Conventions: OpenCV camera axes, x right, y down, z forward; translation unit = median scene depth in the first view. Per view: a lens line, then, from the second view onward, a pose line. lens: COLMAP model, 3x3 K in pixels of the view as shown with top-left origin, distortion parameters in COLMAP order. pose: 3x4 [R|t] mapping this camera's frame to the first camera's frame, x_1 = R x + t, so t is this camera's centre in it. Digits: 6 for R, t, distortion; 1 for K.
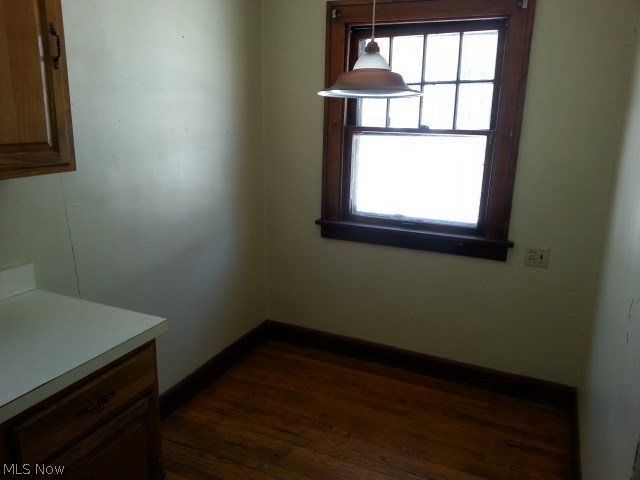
lens RADIAL K [[517.5, 0, 319.5], [0, 517.5, 237.5], [0, 0, 1]] dist [0.080698, -0.017174]
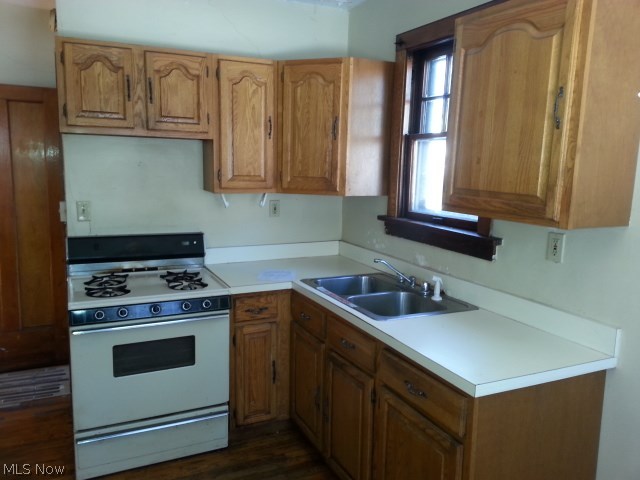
lens RADIAL K [[517.5, 0, 319.2], [0, 517.5, 240.7], [0, 0, 1]] dist [0.080698, -0.017174]
pose [[-0.636344, 0.099894, -0.764910, 0.627473], [-0.218405, 0.927676, 0.302846, -0.333824], [0.739842, 0.359775, -0.568504, 1.356885]]
